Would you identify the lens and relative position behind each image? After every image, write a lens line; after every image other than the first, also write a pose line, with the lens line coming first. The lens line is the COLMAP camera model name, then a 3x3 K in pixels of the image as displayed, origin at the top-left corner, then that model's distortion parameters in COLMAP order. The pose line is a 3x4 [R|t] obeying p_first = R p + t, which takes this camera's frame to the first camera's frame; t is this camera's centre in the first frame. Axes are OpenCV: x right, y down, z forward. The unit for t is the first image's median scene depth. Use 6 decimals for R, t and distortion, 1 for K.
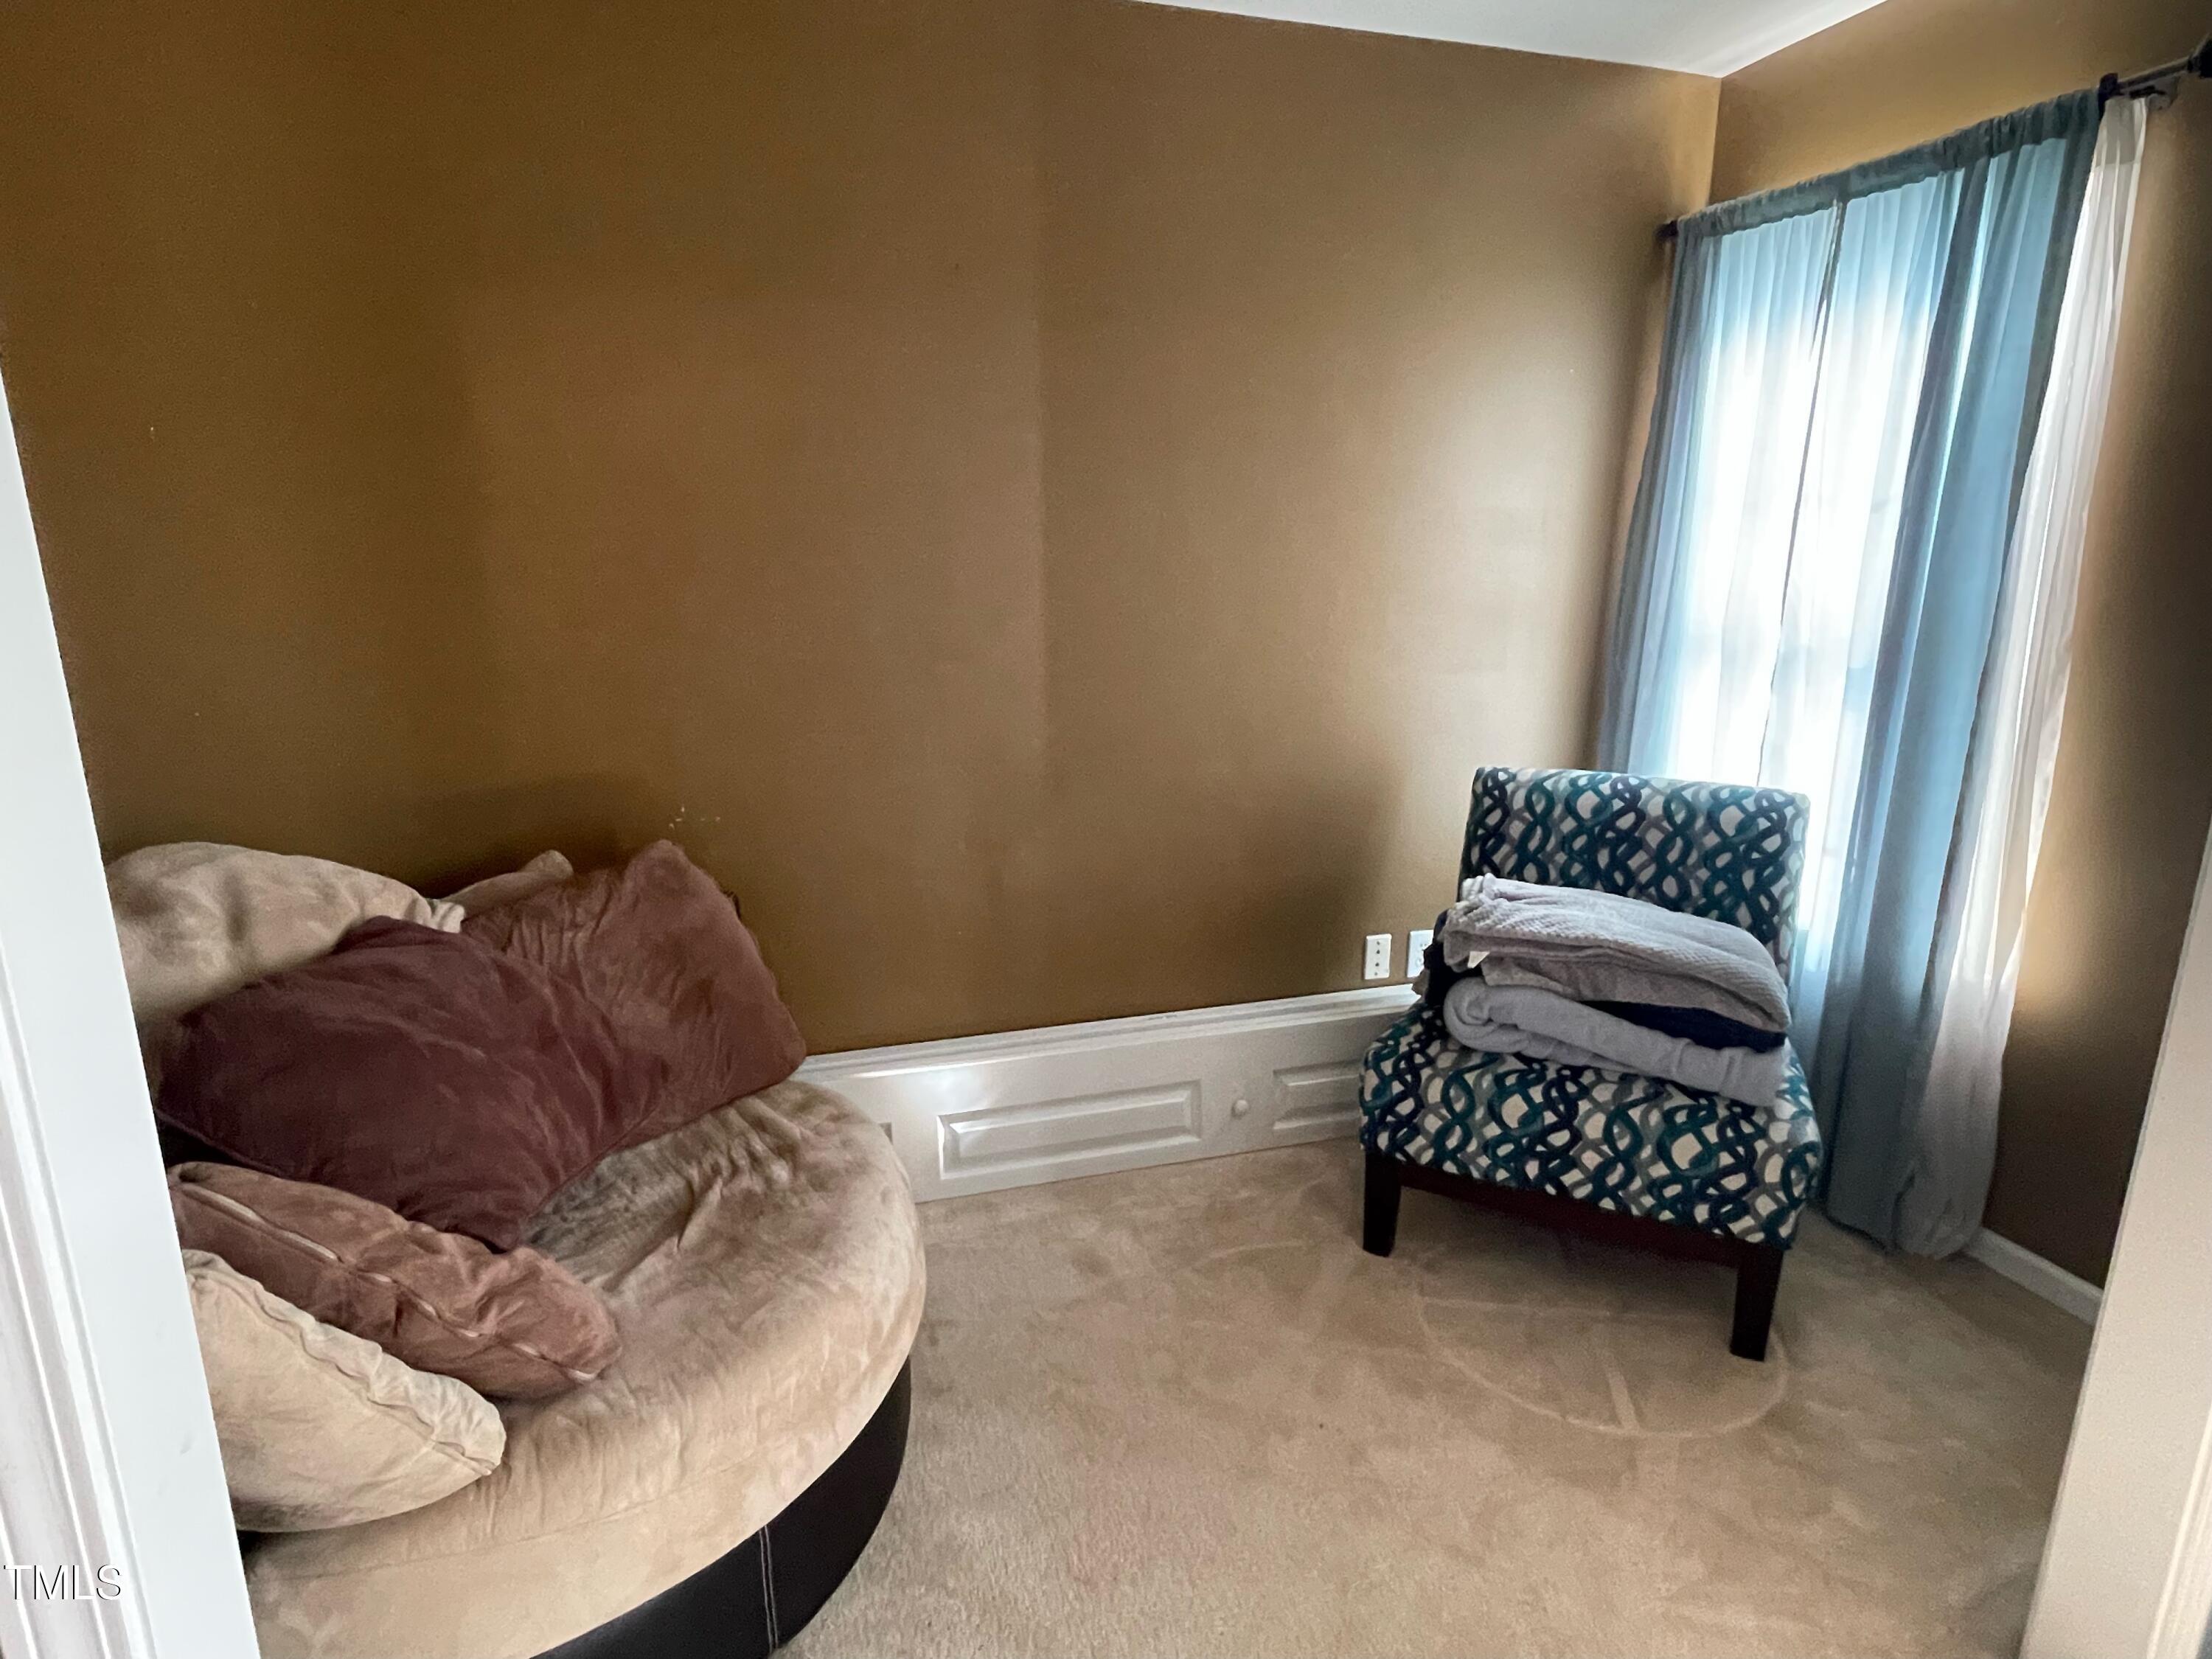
lens RADIAL K [[1207.9, 0, 1092.6], [0, 1207.9, 840.2], [0, 0, 1]] dist [-0.010161, 0.001804]
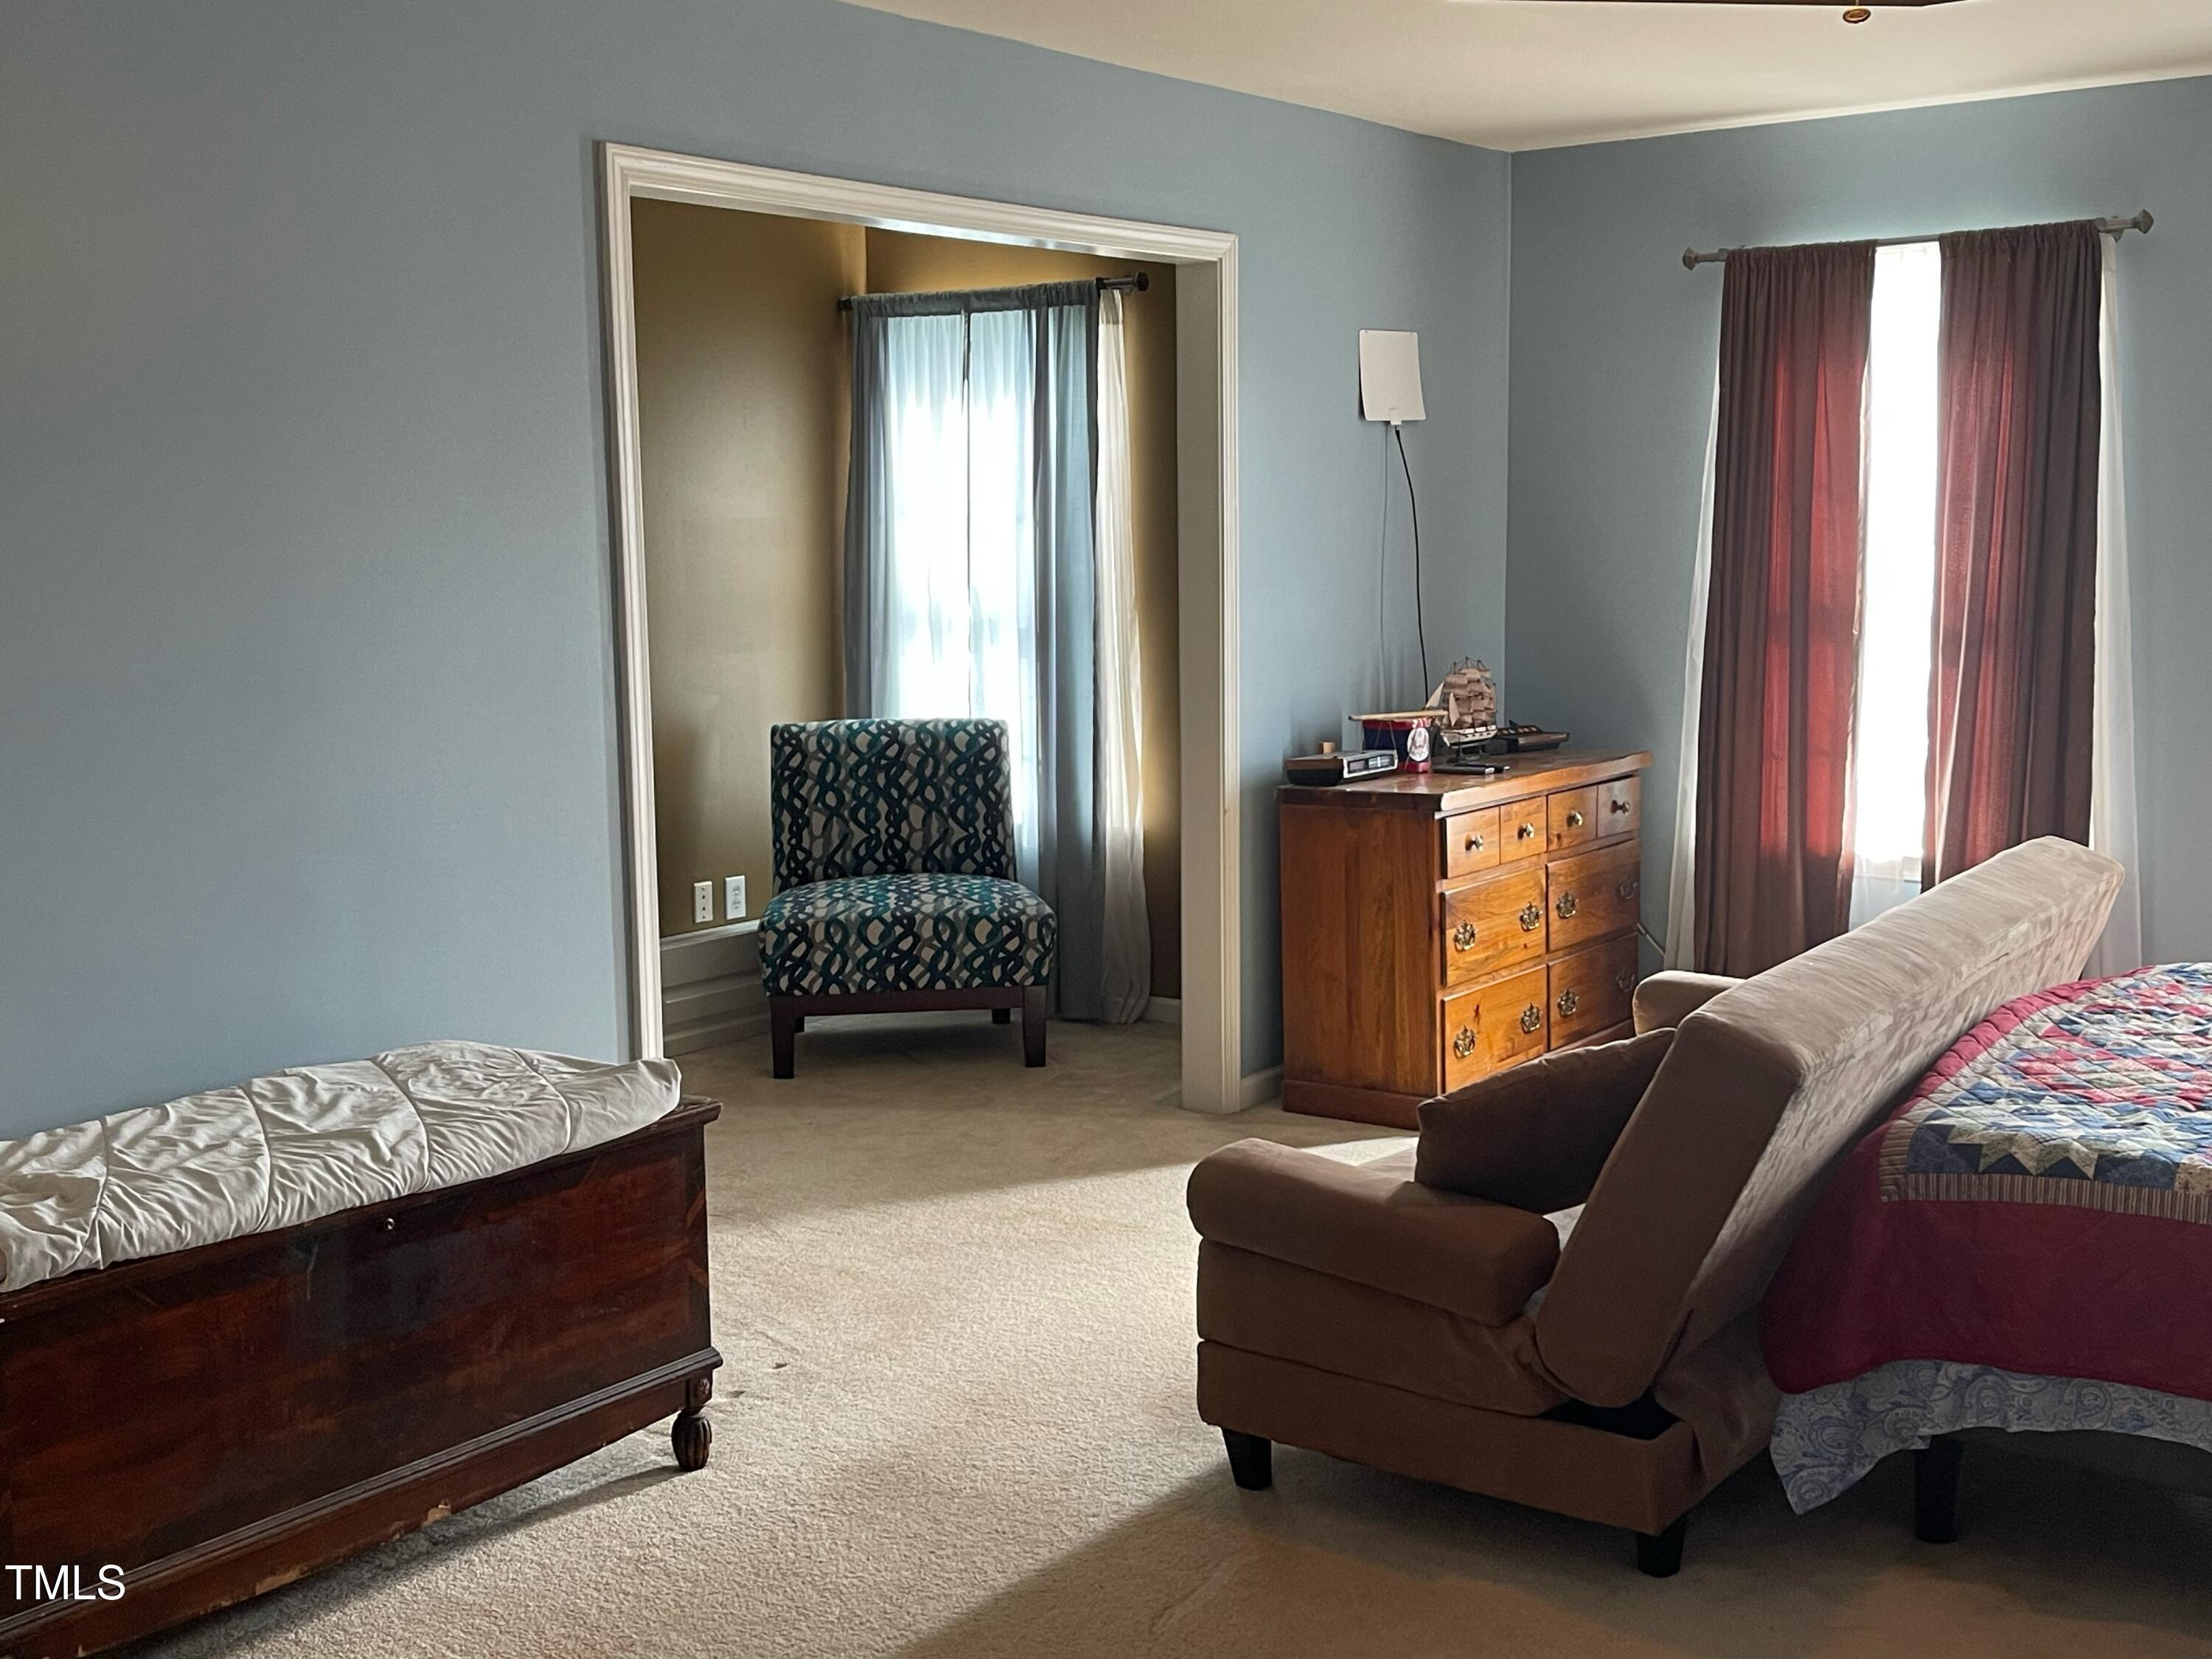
lens RADIAL K [[2459.3, 0, 1102.0], [0, 2459.3, 805.6], [0, 0, 1]] dist [0.110781, -0.249173]
pose [[0.809568, -0.079407, 0.581630, -0.988234], [0.153230, 0.985044, -0.078797, 0.304224], [-0.566674, 0.152914, 0.809628, -1.364903]]
